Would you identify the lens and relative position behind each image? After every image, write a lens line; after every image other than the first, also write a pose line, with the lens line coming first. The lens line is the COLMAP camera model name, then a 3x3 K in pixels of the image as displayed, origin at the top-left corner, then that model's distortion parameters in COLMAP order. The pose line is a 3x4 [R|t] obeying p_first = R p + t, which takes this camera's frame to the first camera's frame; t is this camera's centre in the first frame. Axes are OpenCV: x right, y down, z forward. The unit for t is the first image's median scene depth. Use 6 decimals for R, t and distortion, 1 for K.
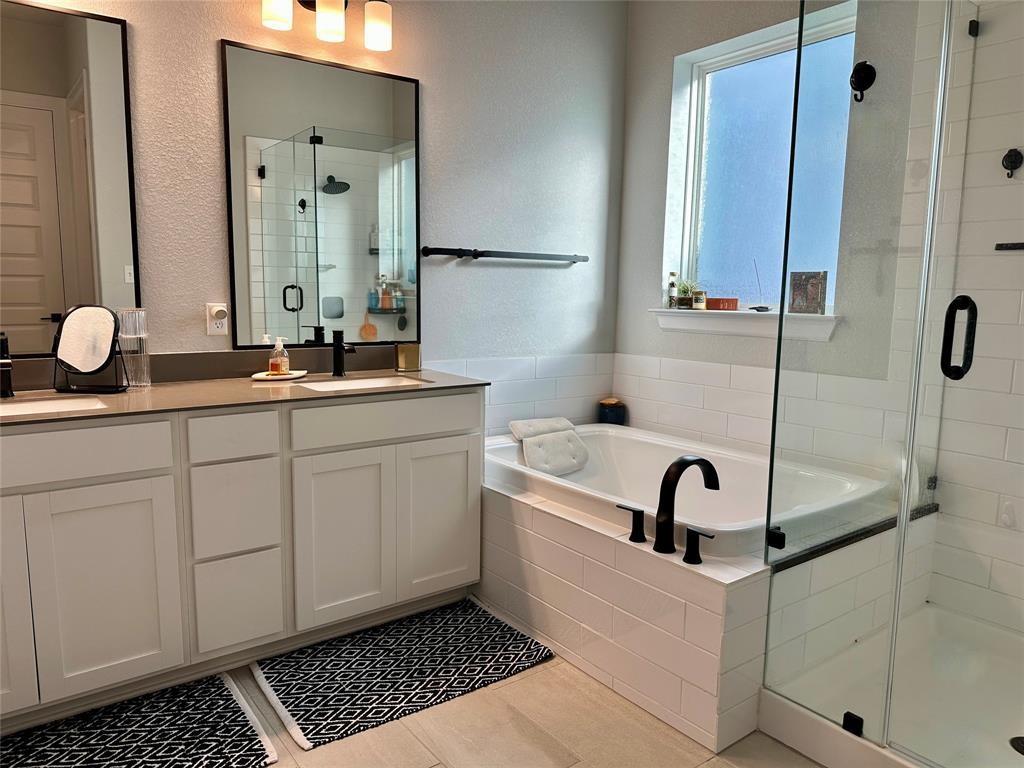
lens RADIAL K [[707.4, 0, 512.0], [0, 707.4, 384.0], [0, 0, 1]] dist [0.061055, -0.079368]
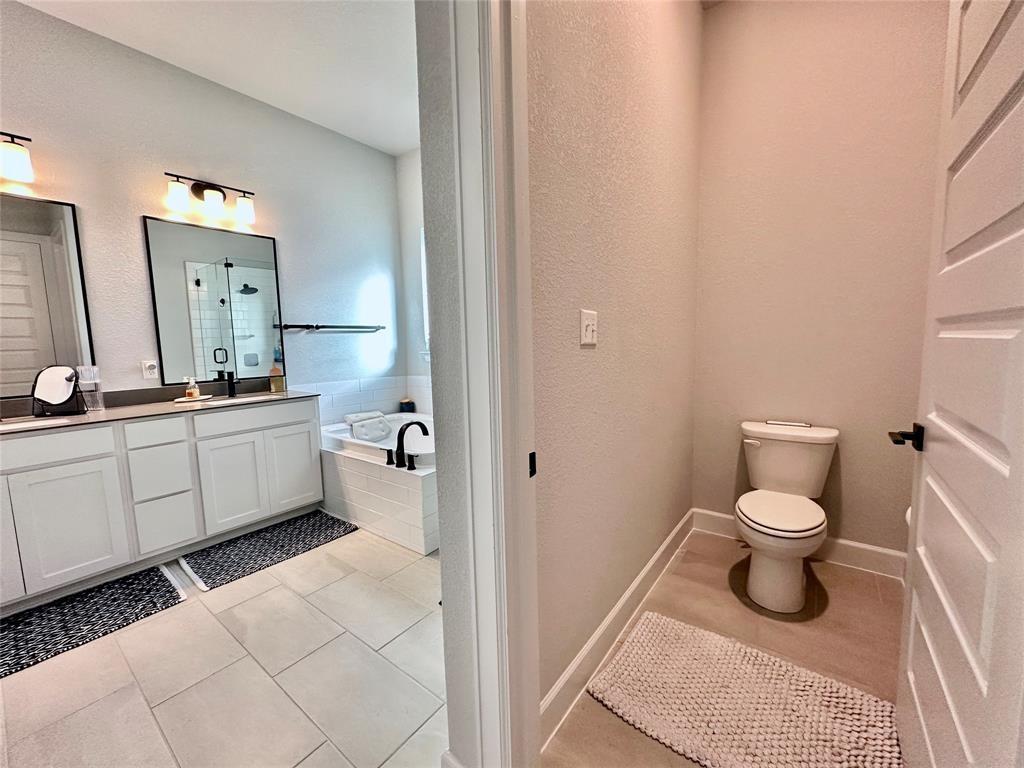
lens RADIAL K [[407.2, 0, 512.0], [0, 407.2, 384.0], [0, 0, 1]] dist [-0.001957, -0.000569]
pose [[0.963317, -0.066685, 0.259948, 0.195506], [0.074559, 0.997005, -0.020536, 0.033691], [-0.257800, 0.039164, 0.965404, -0.212930]]
